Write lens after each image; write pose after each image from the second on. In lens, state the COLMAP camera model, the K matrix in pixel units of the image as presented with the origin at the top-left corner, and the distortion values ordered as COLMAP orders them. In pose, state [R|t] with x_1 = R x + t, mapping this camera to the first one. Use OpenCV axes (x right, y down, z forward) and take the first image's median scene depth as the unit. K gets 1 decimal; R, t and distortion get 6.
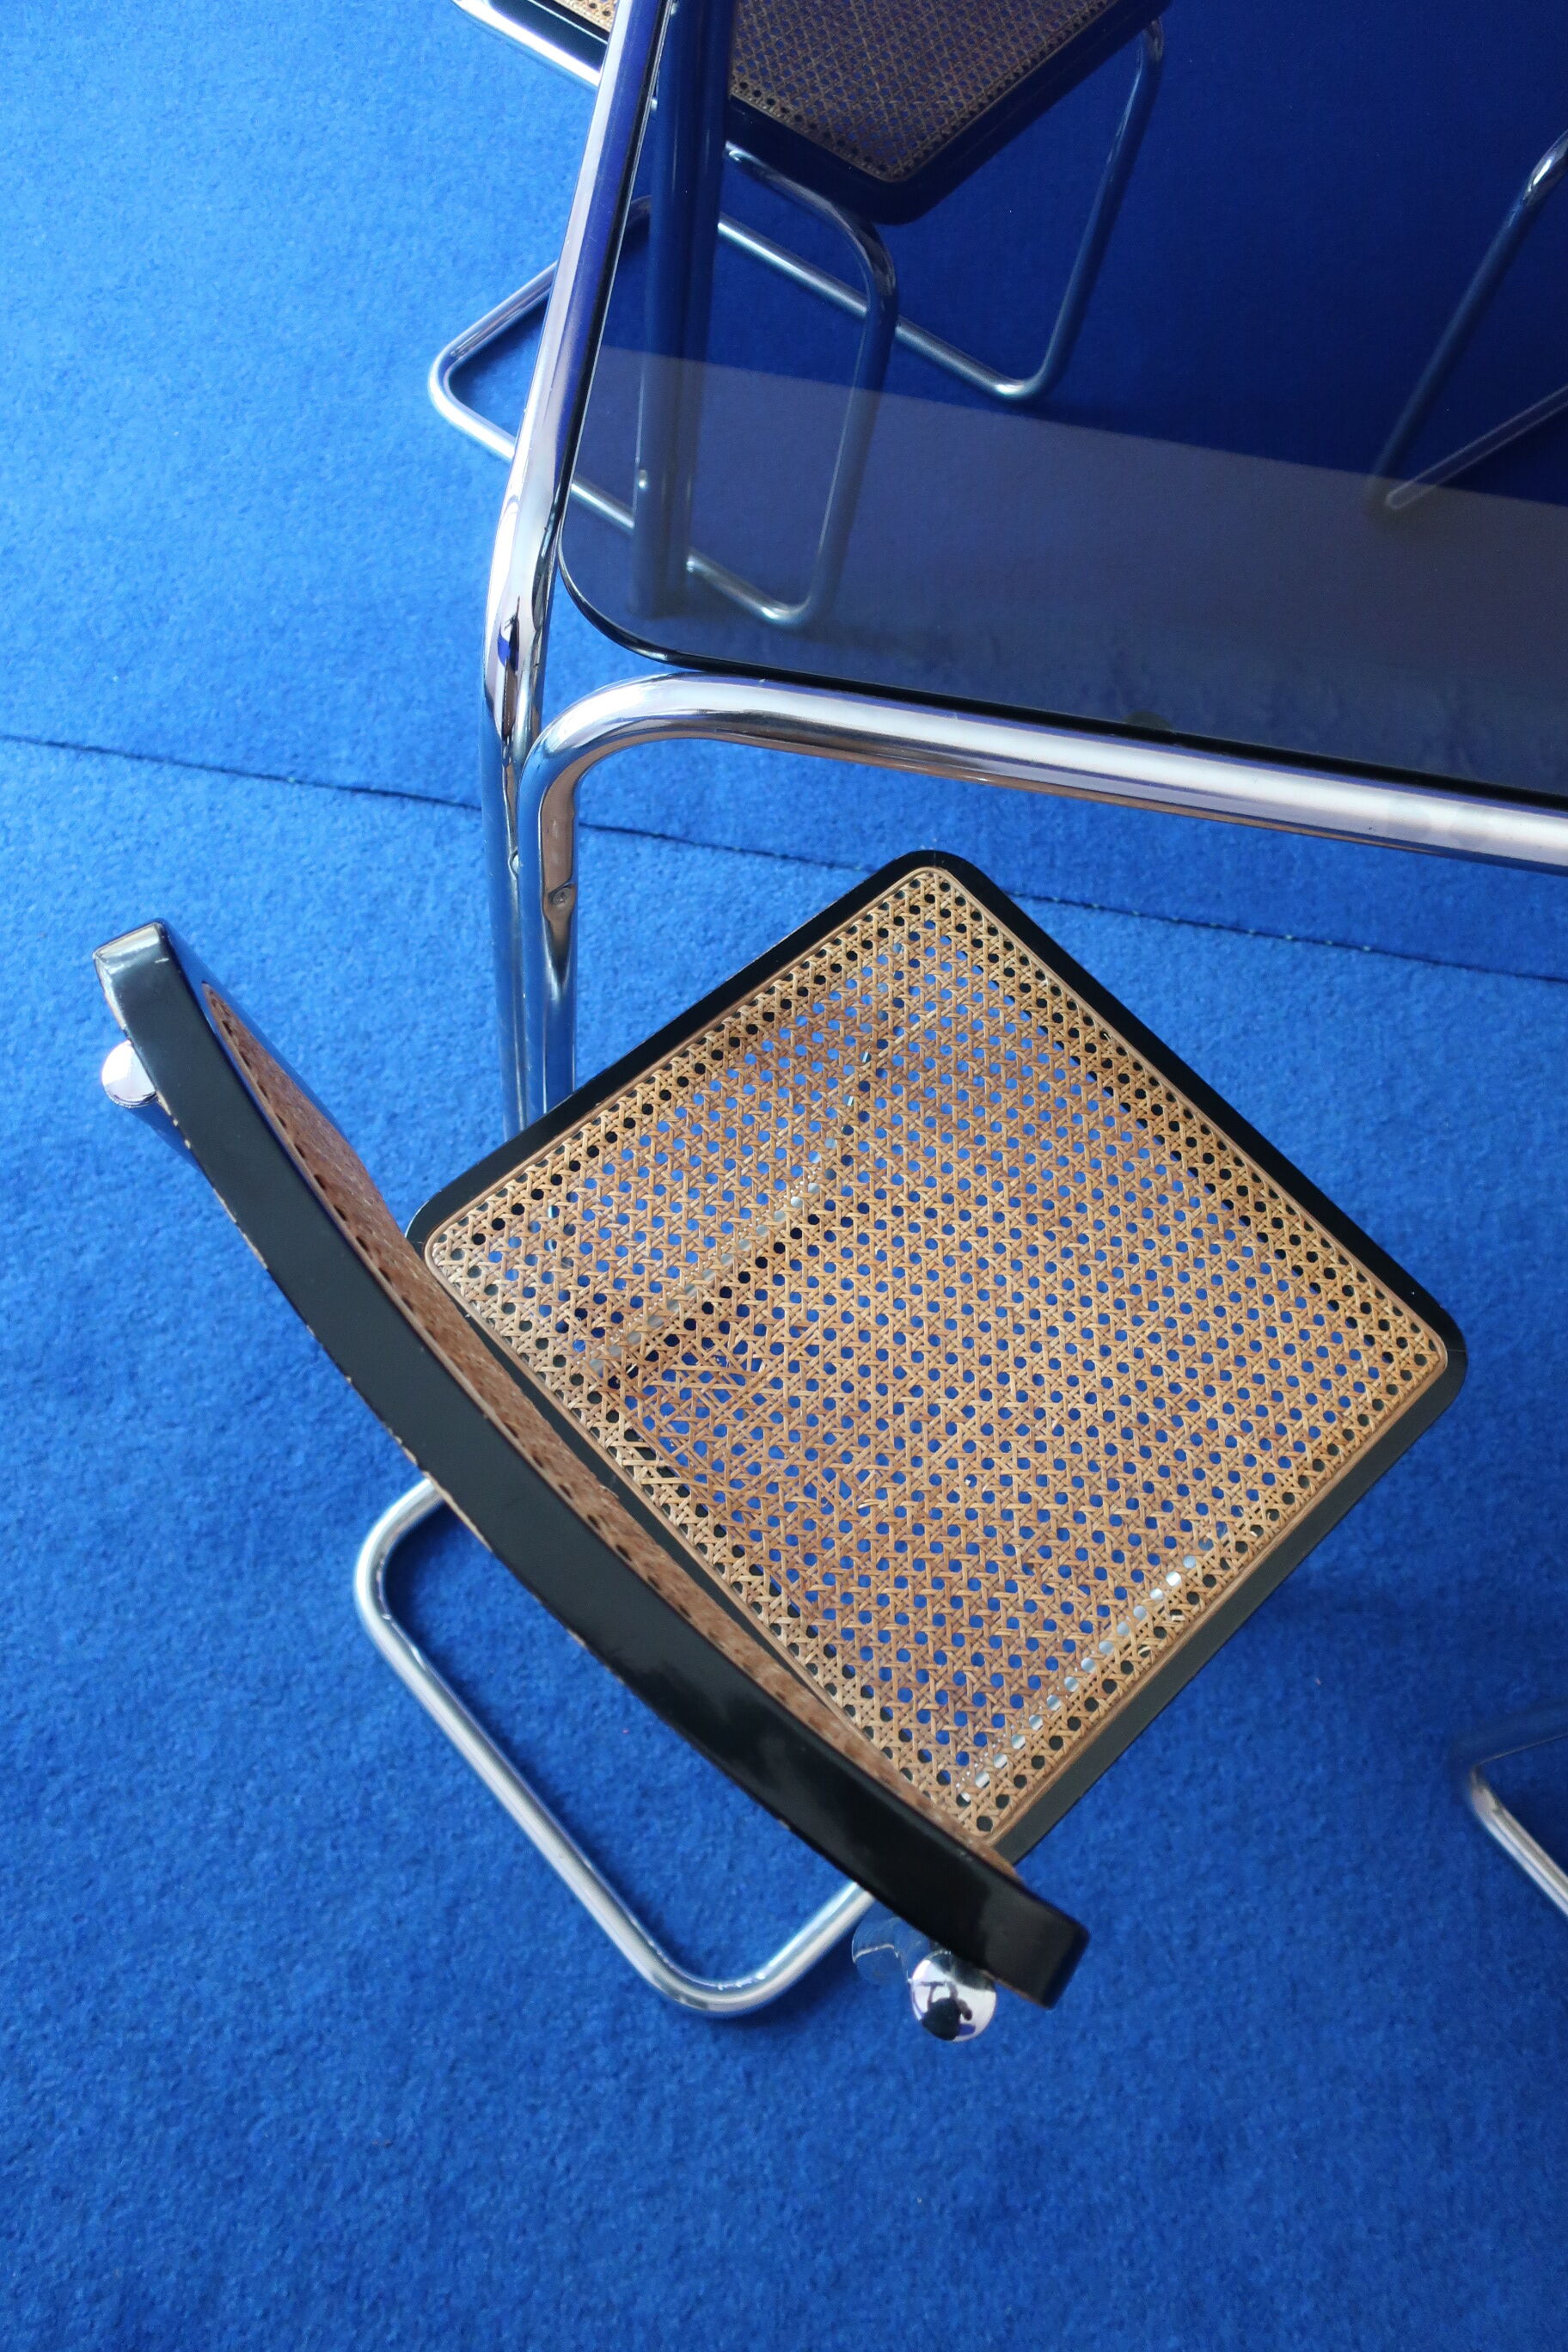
lens RADIAL K [[1851.6, 0, 765.8], [0, 1851.6, 1170.5], [0, 0, 1]] dist [0.003993, 0.002391]
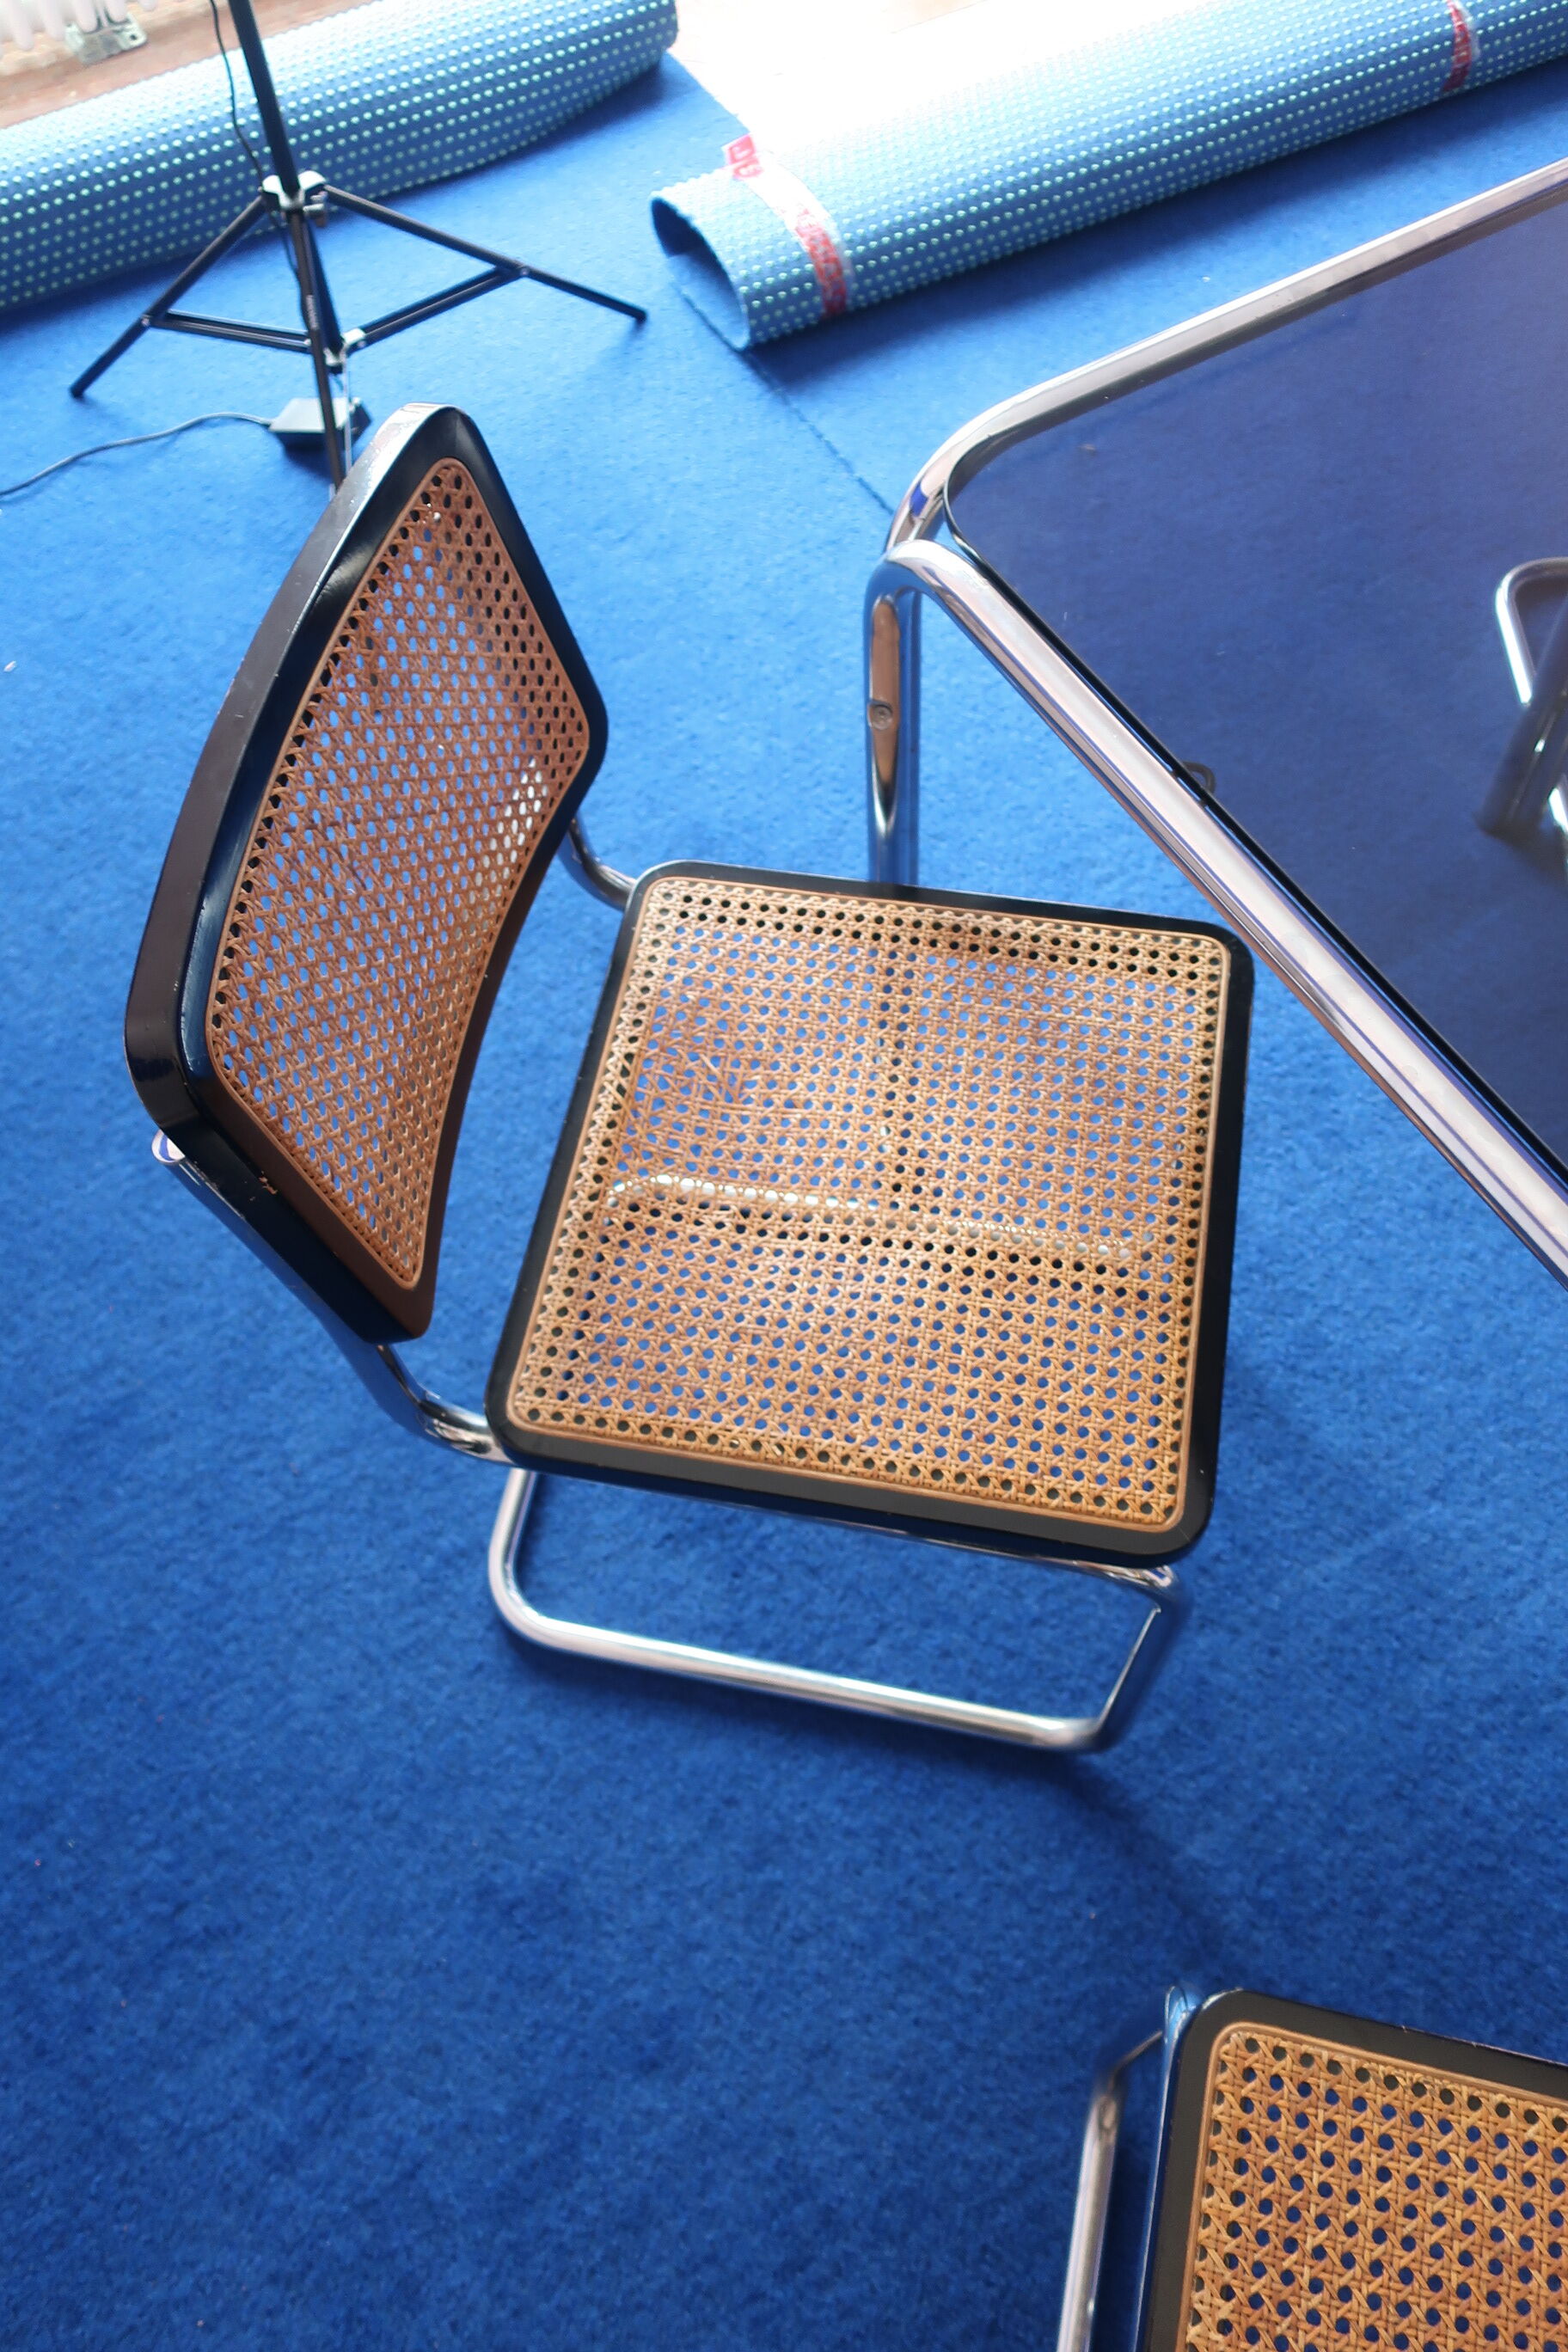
lens RADIAL K [[1851.6, 0, 781.4], [0, 1851.6, 1172.7], [0, 0, 1]] dist [0.003993, 0.002391]
pose [[0.580341, 0.616493, -0.532110, 0.679881], [-0.671757, 0.731765, 0.115164, -0.016491], [0.460378, 0.290614, 0.838806, -0.007075]]
